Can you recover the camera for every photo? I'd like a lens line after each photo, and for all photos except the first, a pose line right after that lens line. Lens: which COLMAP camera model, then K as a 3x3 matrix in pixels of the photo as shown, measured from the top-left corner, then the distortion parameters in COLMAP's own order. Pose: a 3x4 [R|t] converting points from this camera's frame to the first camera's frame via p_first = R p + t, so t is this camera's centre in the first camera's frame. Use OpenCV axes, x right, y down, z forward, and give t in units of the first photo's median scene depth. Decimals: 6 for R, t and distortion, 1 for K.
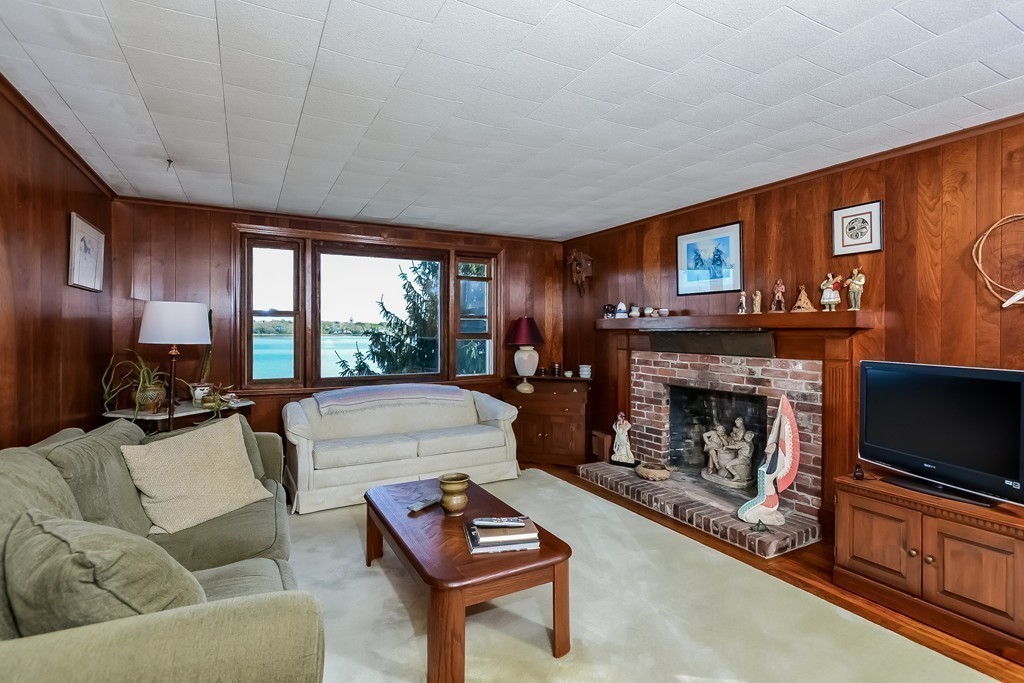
lens RADIAL K [[499.8, 0, 536.5], [0, 499.8, 330.2], [0, 0, 1]] dist [-0.026637, -0.002489]
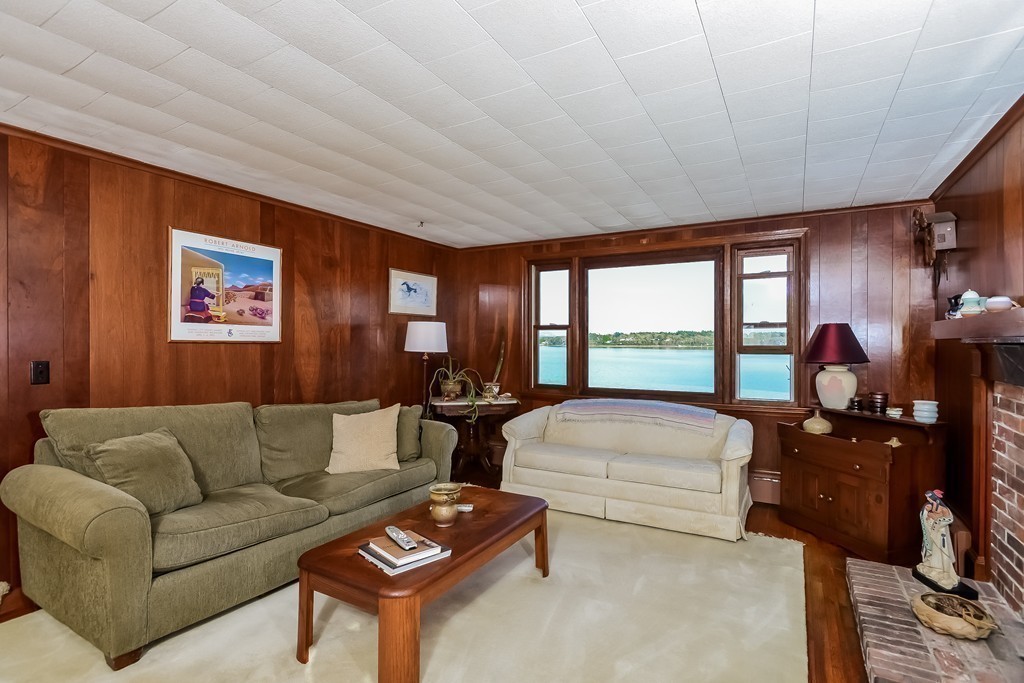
lens RADIAL K [[499.8, 0, 512.8], [0, 499.8, 345.8], [0, 0, 1]] dist [-0.026637, -0.002489]
pose [[0.498424, 0.005666, -0.866915, 0.411600], [0.000230, 0.999978, 0.006668, 0.000791], [0.866934, -0.003523, 0.498411, 0.331413]]
